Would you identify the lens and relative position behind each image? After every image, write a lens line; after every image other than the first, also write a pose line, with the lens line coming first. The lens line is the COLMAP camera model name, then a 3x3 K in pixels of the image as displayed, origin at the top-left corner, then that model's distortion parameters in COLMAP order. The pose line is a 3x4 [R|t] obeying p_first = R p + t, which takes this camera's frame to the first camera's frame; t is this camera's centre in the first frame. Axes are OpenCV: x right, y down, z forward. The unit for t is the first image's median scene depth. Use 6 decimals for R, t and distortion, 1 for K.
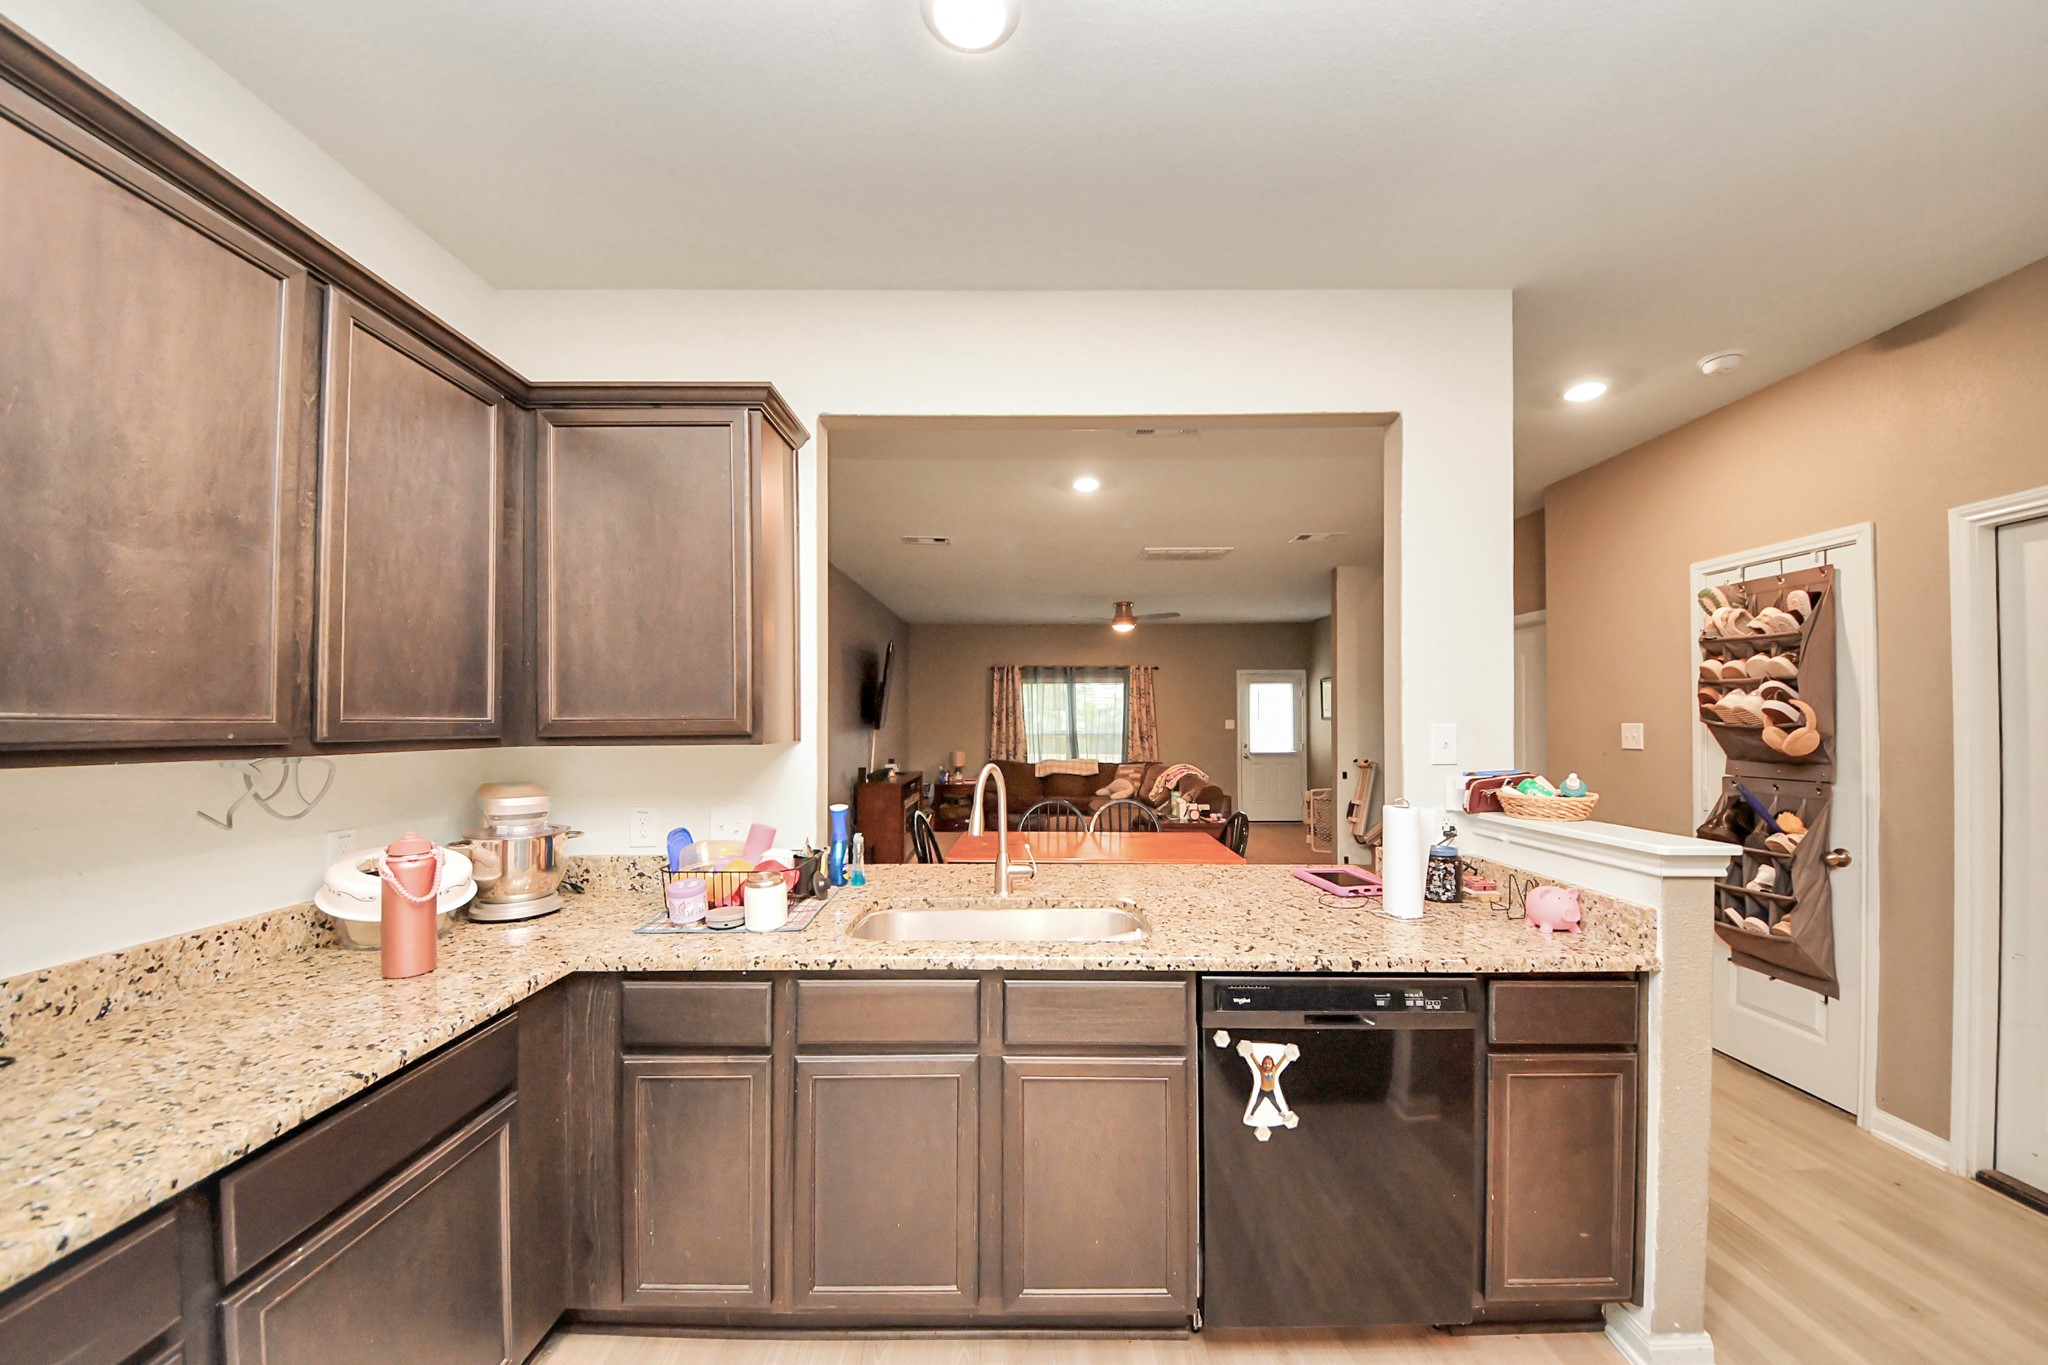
lens RADIAL K [[739.7, 0, 1030.8], [0, 739.7, 715.8], [0, 0, 1]] dist [-0.001695, -0.008058]
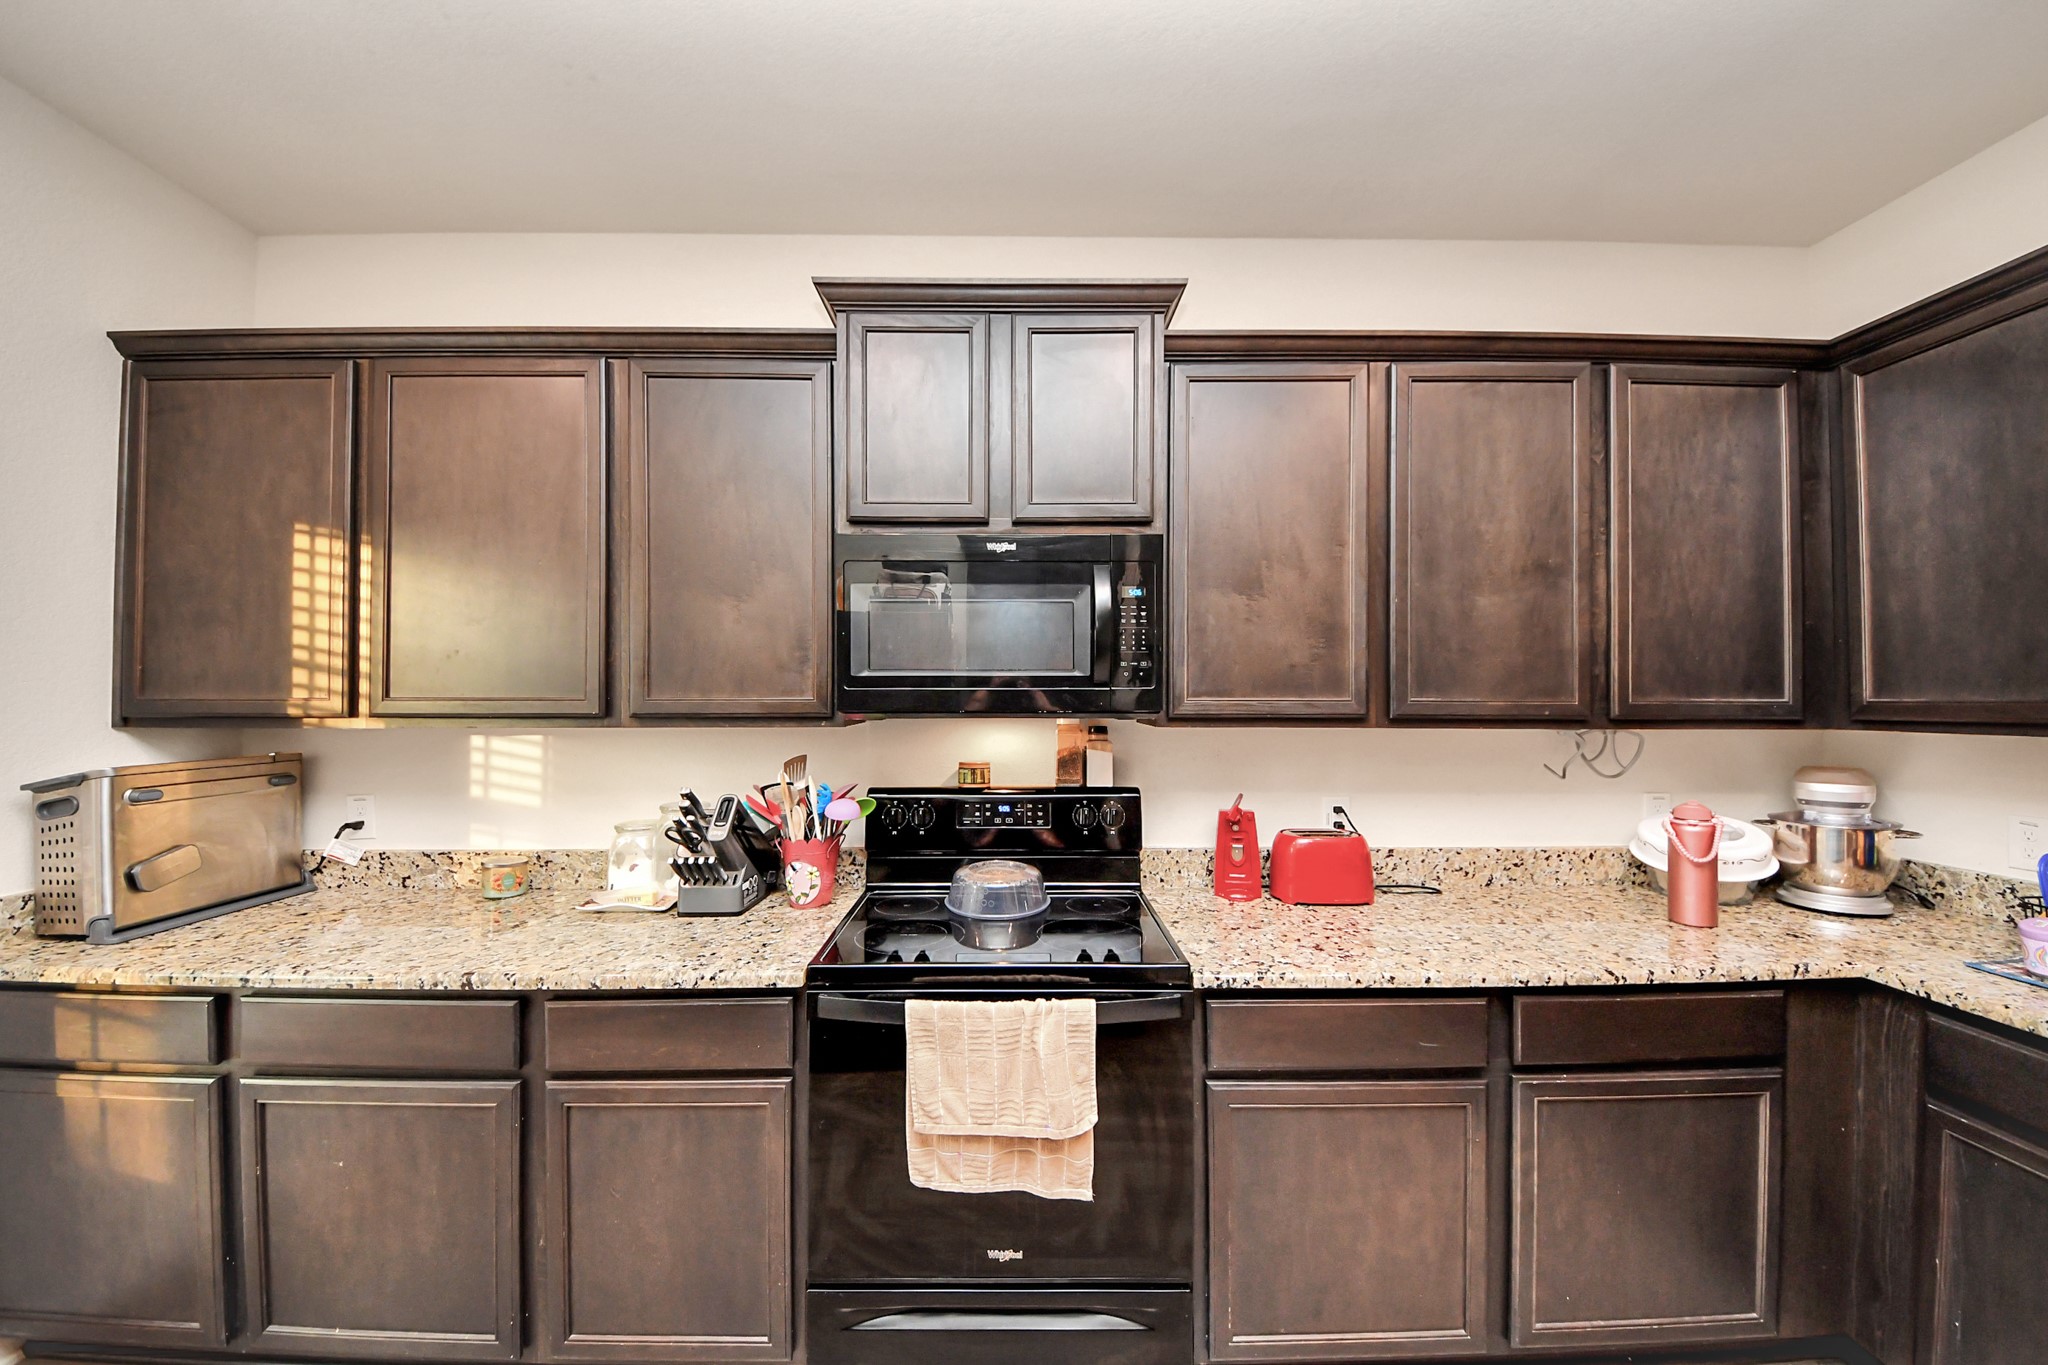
lens RADIAL K [[738.0, 0, 1024.0], [0, 738.0, 682.5], [0, 0, 1]] dist [-0.002552, -0.000286]
pose [[0.016570, -0.017670, -0.999707, 0.283498], [0.007087, 0.999821, -0.017554, -0.011309], [0.999838, -0.006794, 0.016692, -0.054179]]
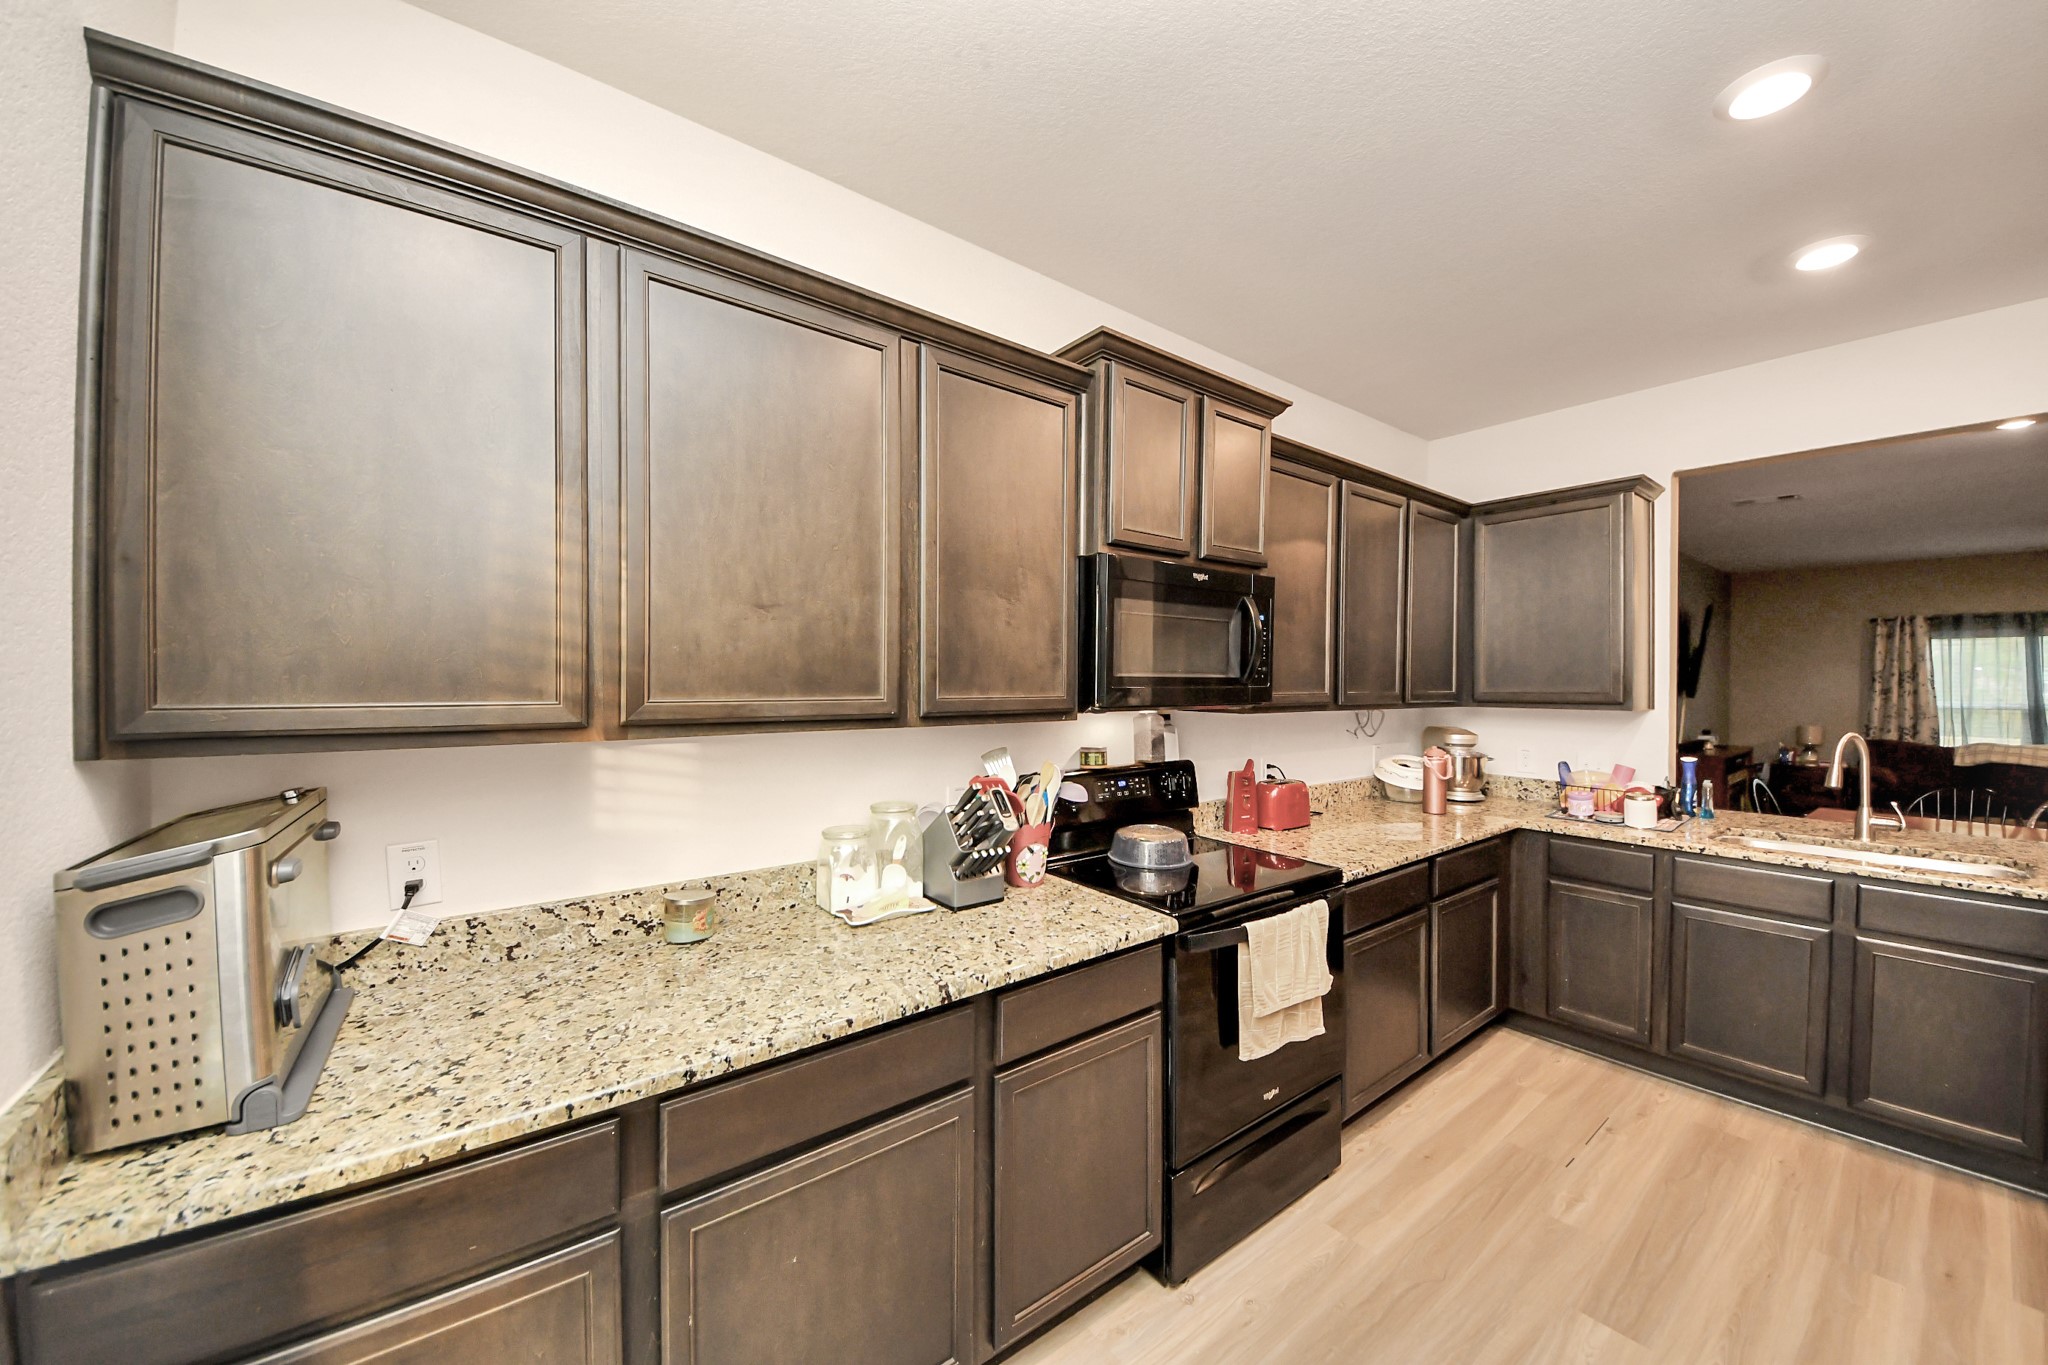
lens RADIAL K [[751.0, 0, 1013.1], [0, 751.0, 679.1], [0, 0, 1]] dist [0.025552, -0.016851]
pose [[0.614568, 0.006880, -0.788834, 0.111257], [-0.001483, 0.999970, 0.007566, -0.047164], [0.788862, -0.003479, 0.614560, -1.222757]]
